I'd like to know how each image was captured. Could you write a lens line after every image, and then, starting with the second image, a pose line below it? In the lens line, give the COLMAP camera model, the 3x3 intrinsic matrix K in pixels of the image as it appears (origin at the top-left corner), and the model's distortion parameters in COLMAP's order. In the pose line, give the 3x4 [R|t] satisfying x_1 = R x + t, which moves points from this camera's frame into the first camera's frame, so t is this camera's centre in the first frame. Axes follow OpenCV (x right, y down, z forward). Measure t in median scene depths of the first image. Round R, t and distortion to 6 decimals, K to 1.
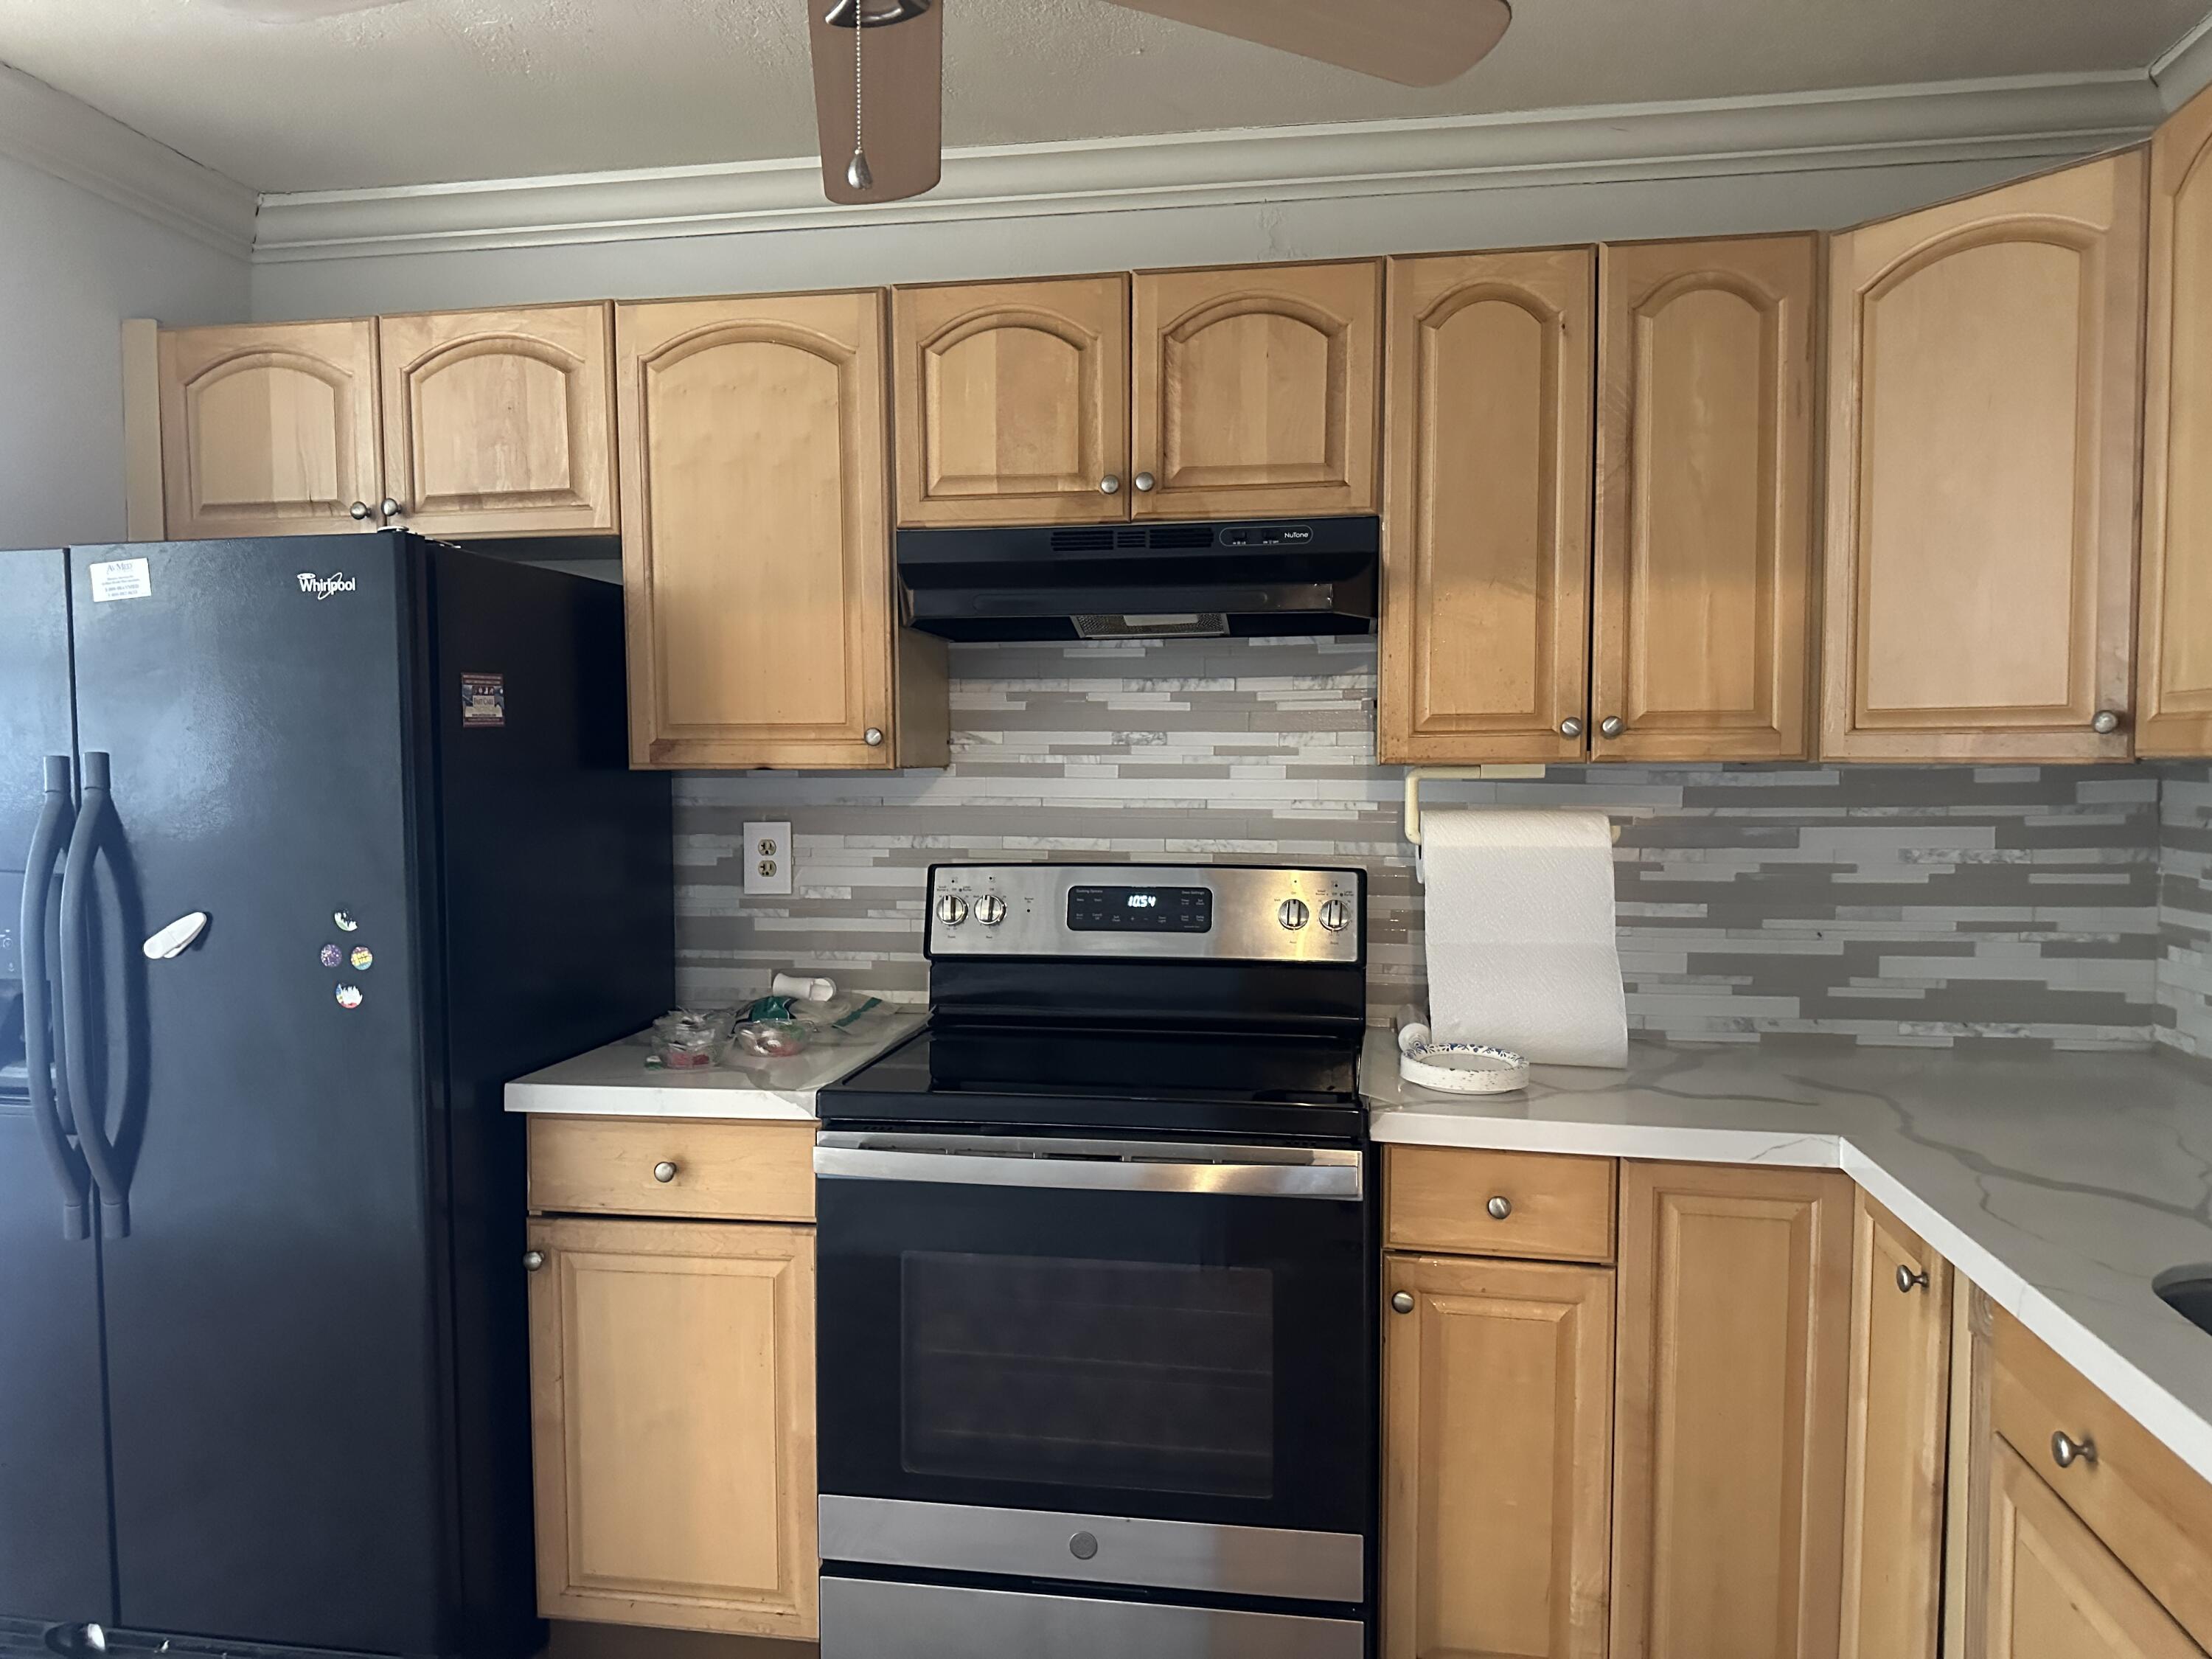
lens RADIAL K [[1520.8, 0, 1132.6], [0, 1520.8, 829.8], [0, 0, 1]] dist [0.132140, -0.160993]
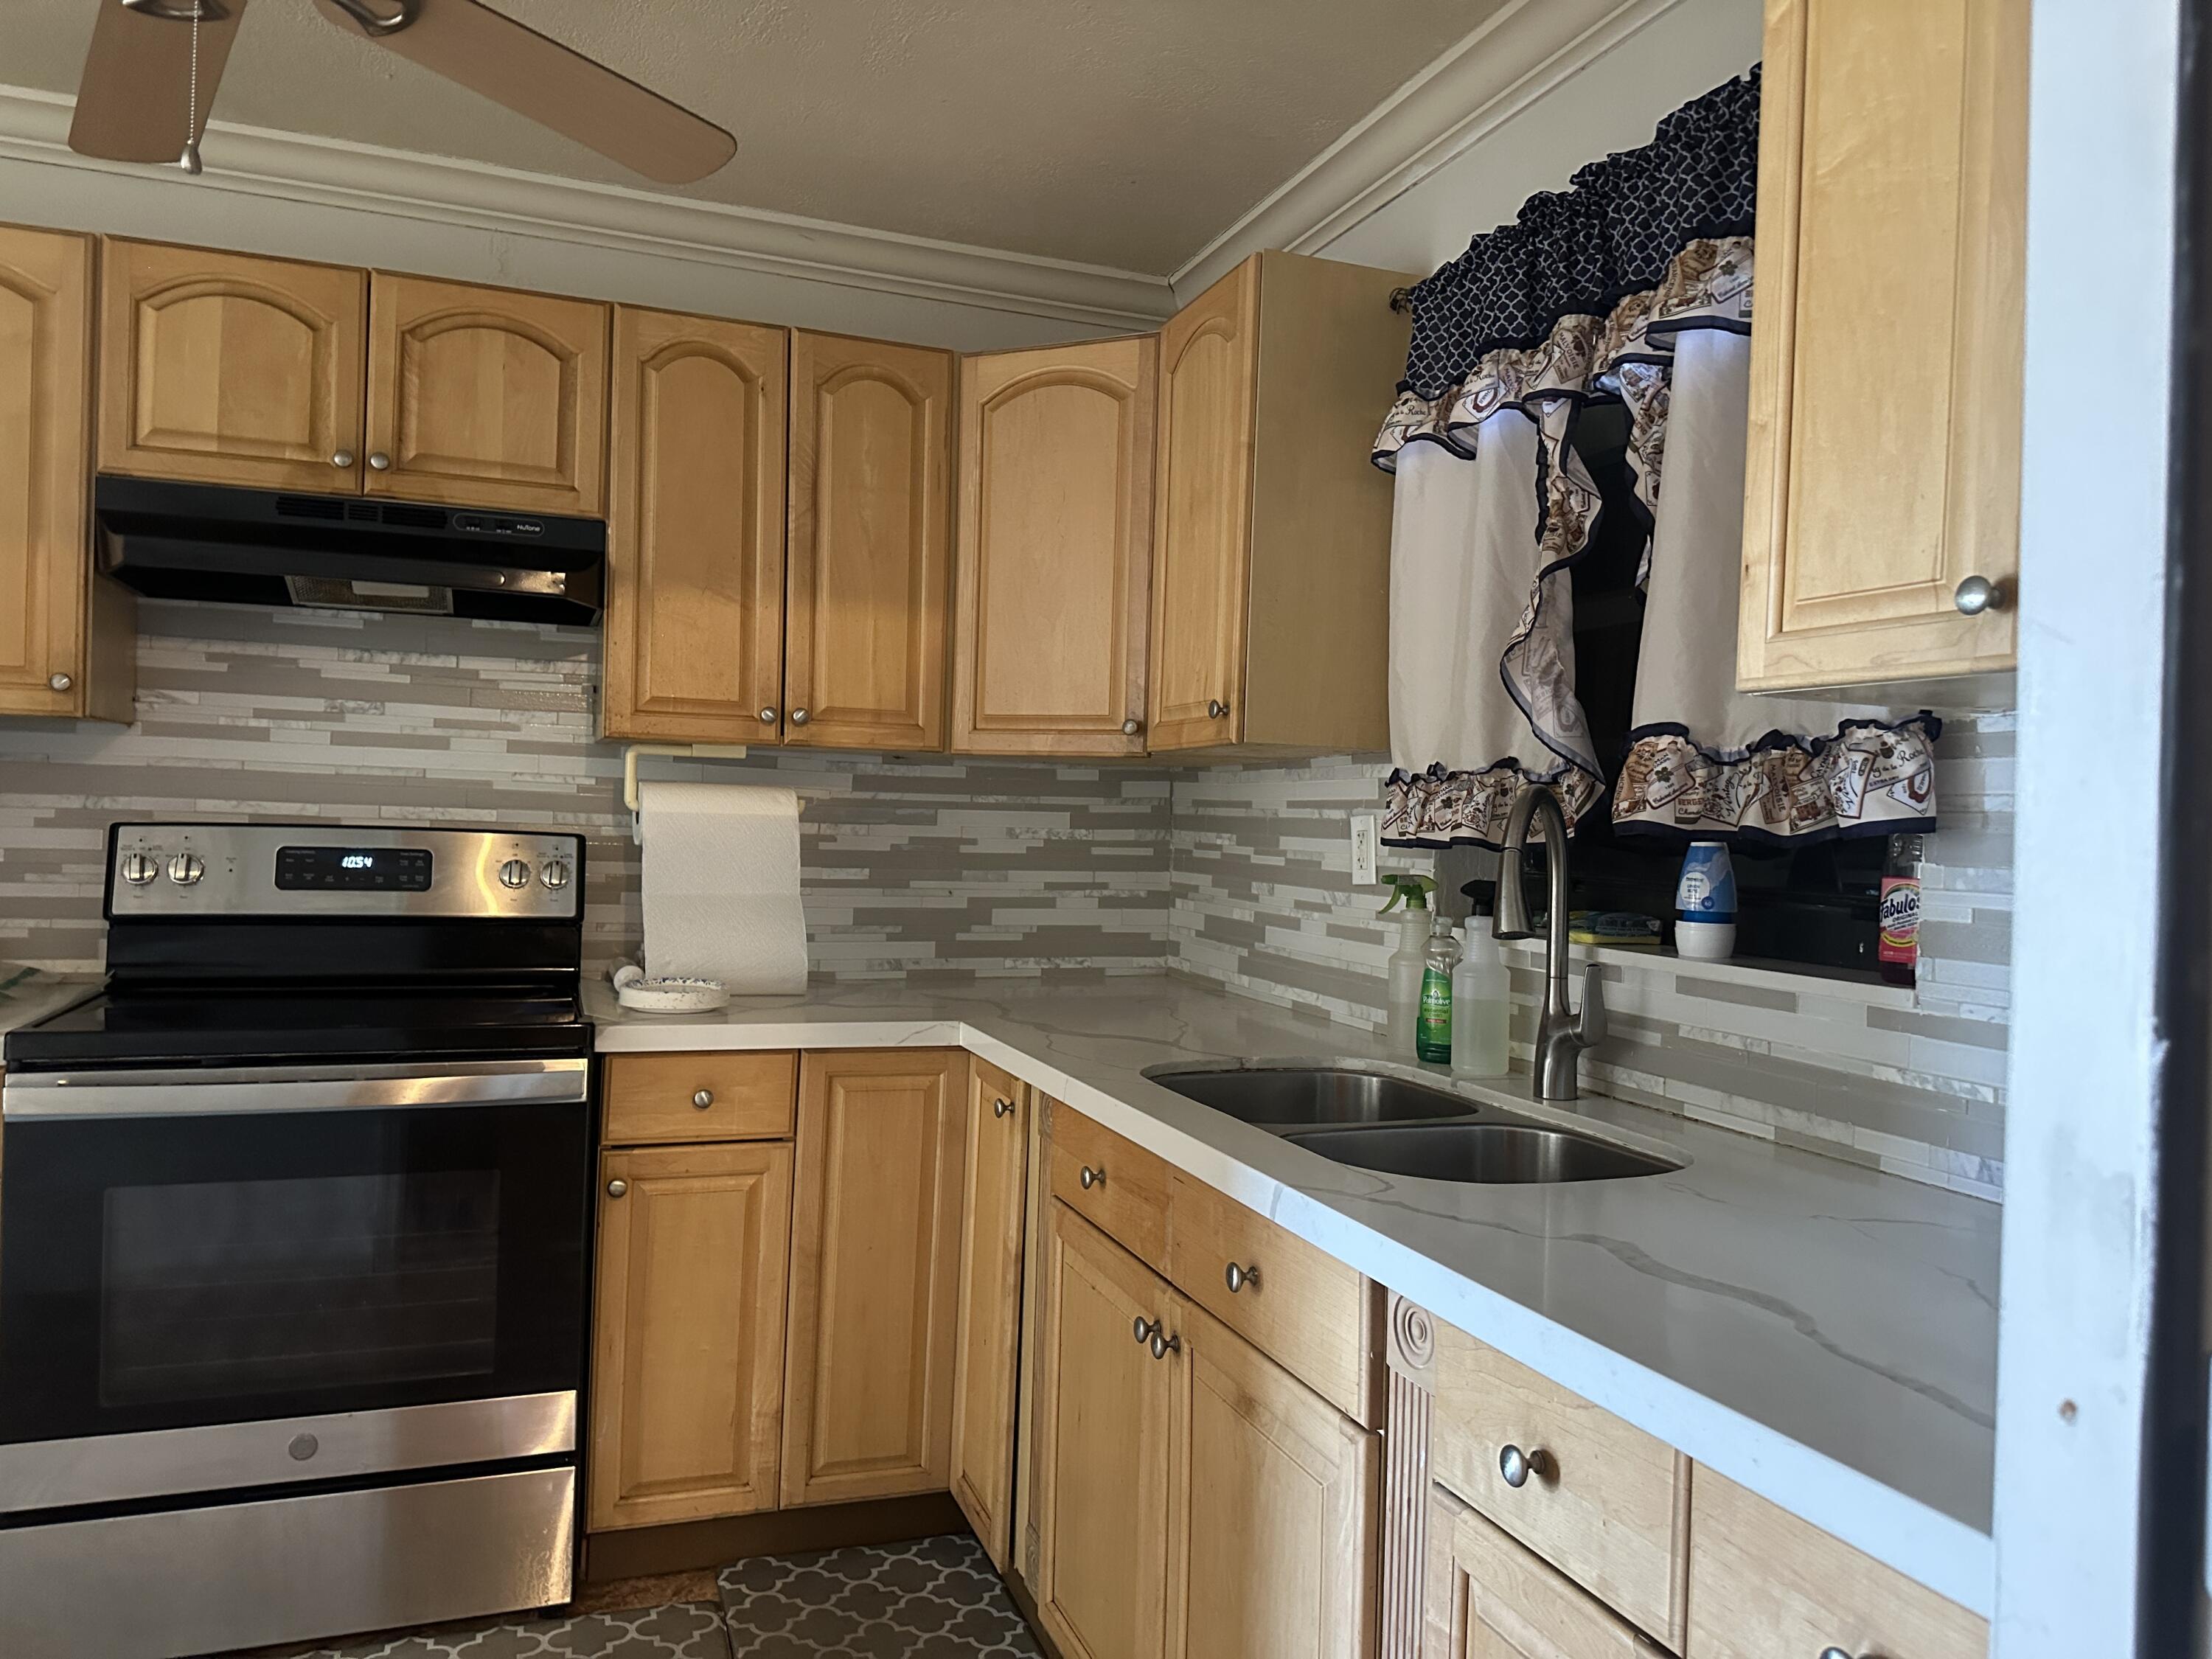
lens RADIAL K [[1573.1, 0, 1124.7], [0, 1573.1, 835.2], [0, 0, 1]] dist [0.042463, -0.054800]
pose [[0.867374, 0.024084, 0.497074, -0.083920], [-0.008783, 0.999414, -0.033098, 0.064835], [-0.497580, 0.024342, 0.867076, -0.209850]]
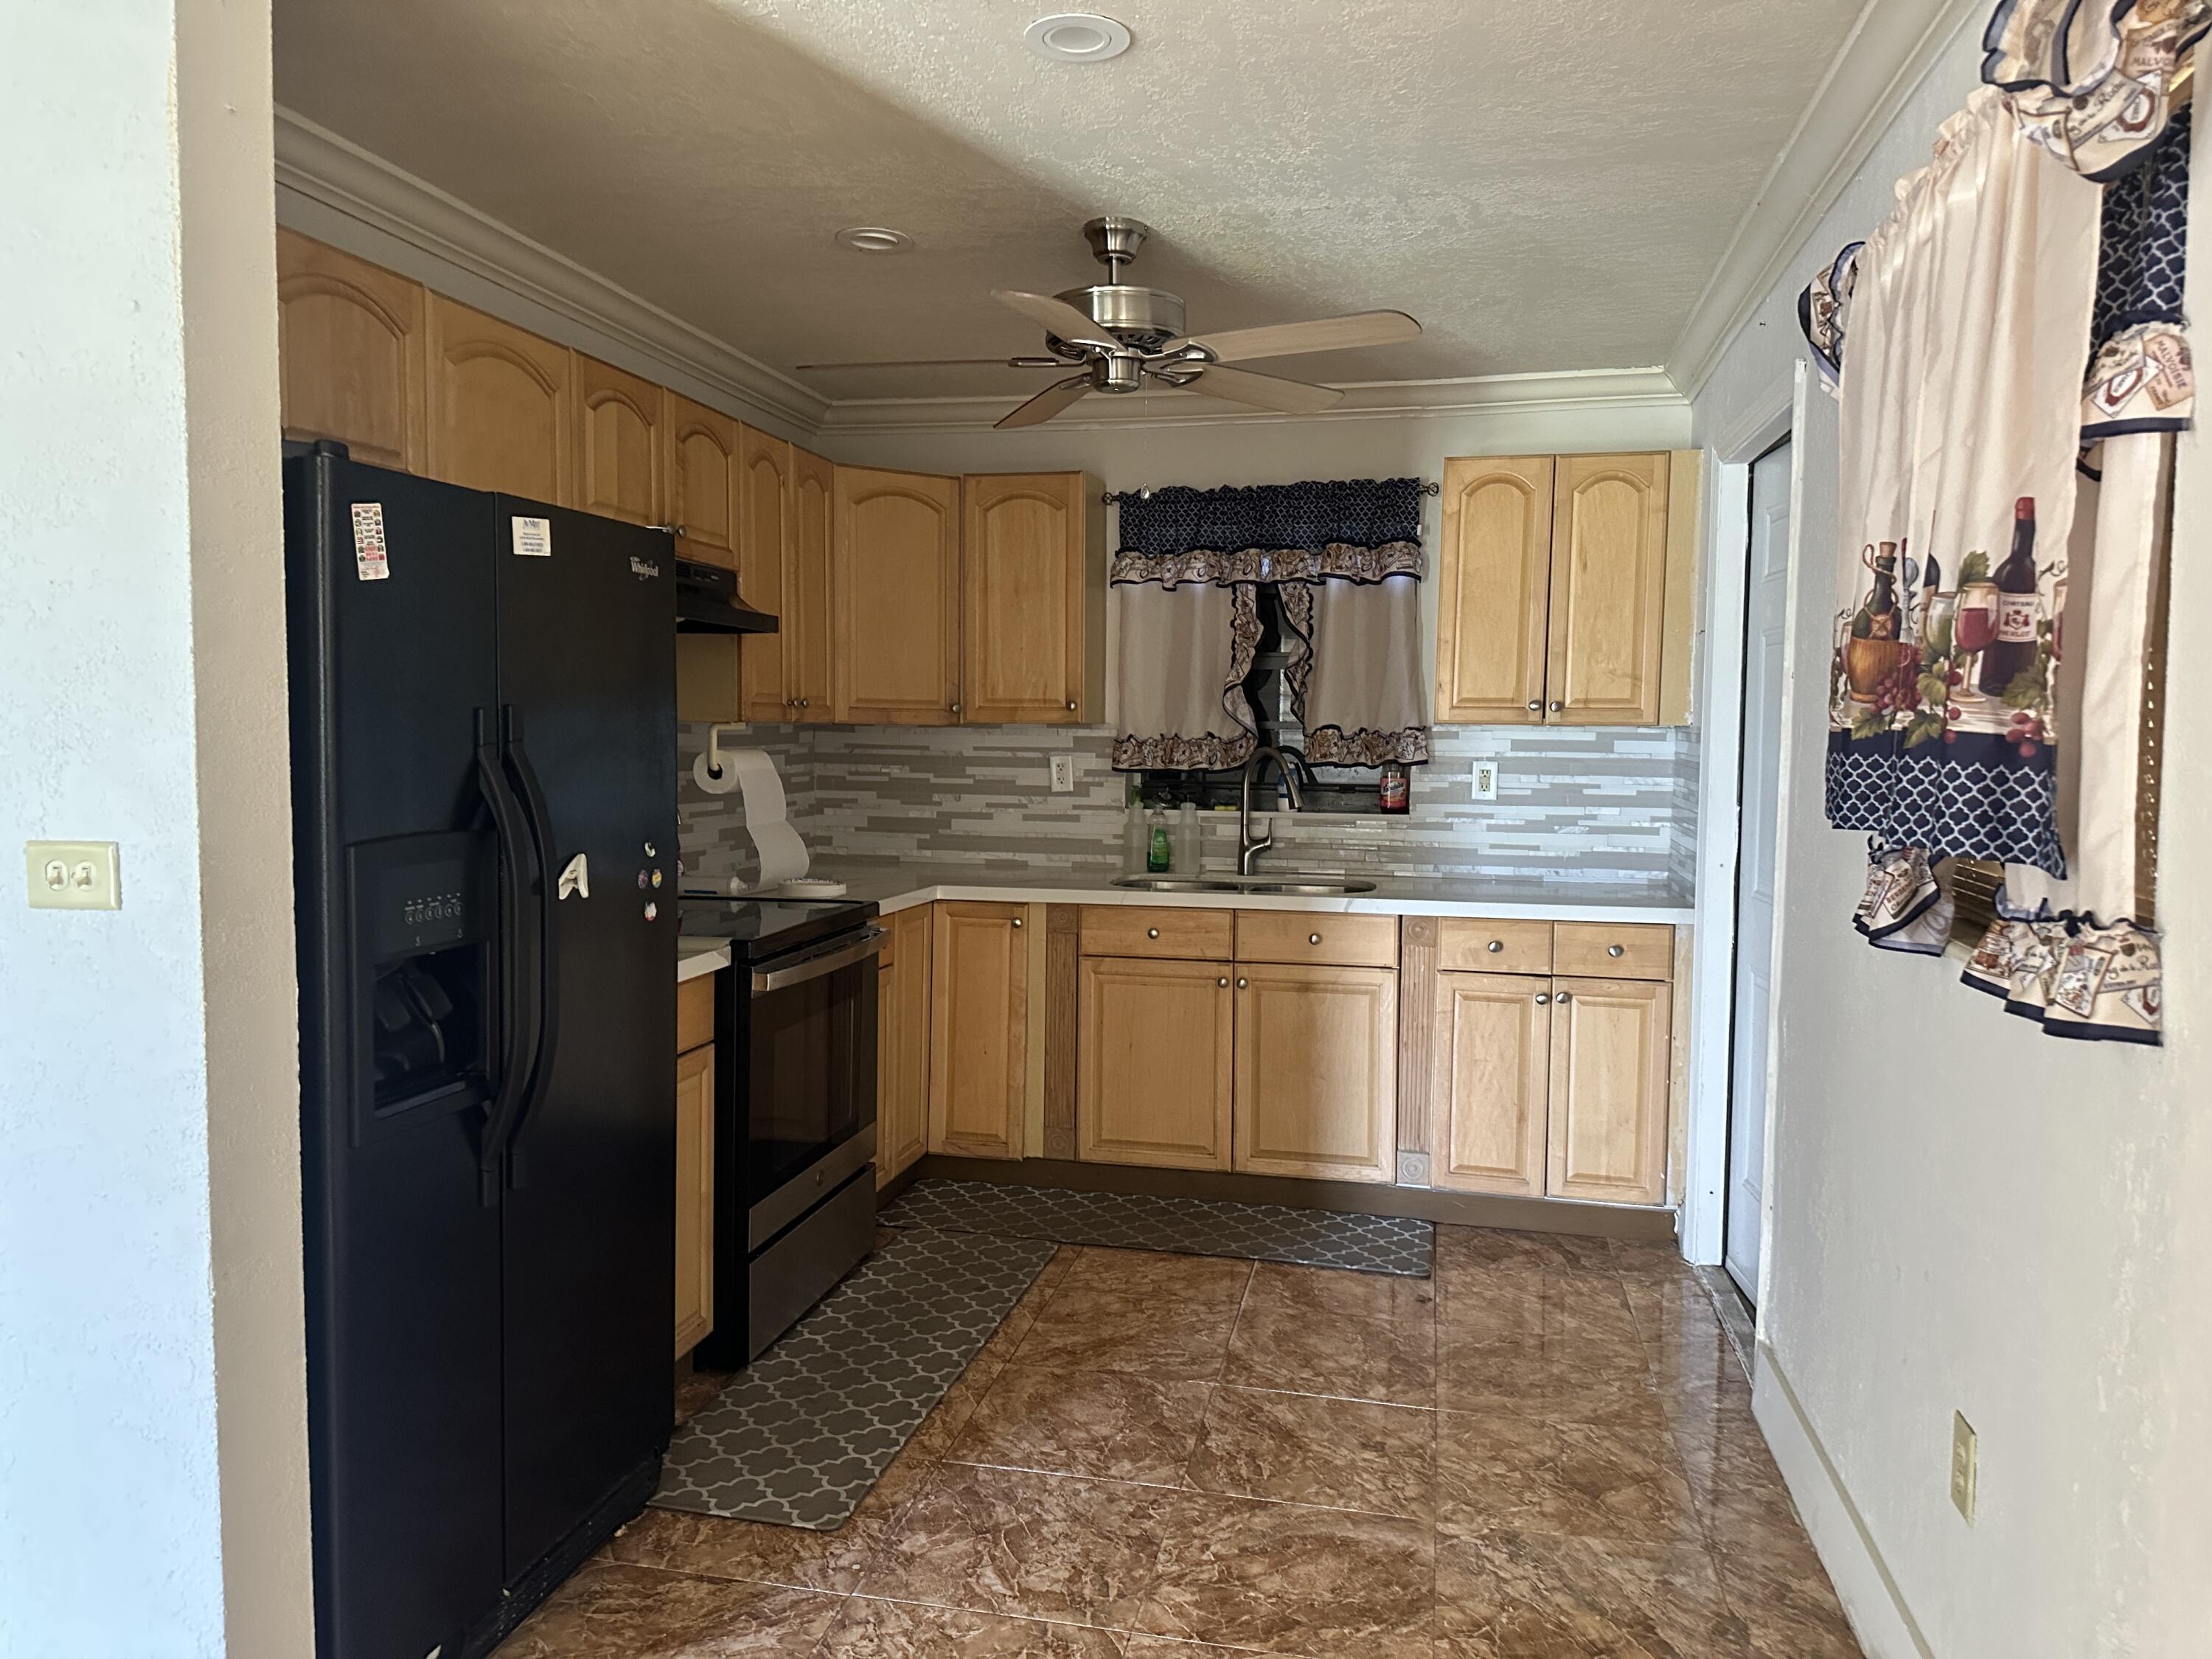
lens RADIAL K [[1573.1, 0, 1124.7], [0, 1573.1, 835.2], [0, 0, 1]] dist [0.042463, -0.054800]
pose [[0.028886, -0.065823, 0.997413, -1.534987], [0.037125, 0.997212, 0.064735, -0.015617], [-0.998893, 0.035159, 0.031250, 0.530338]]
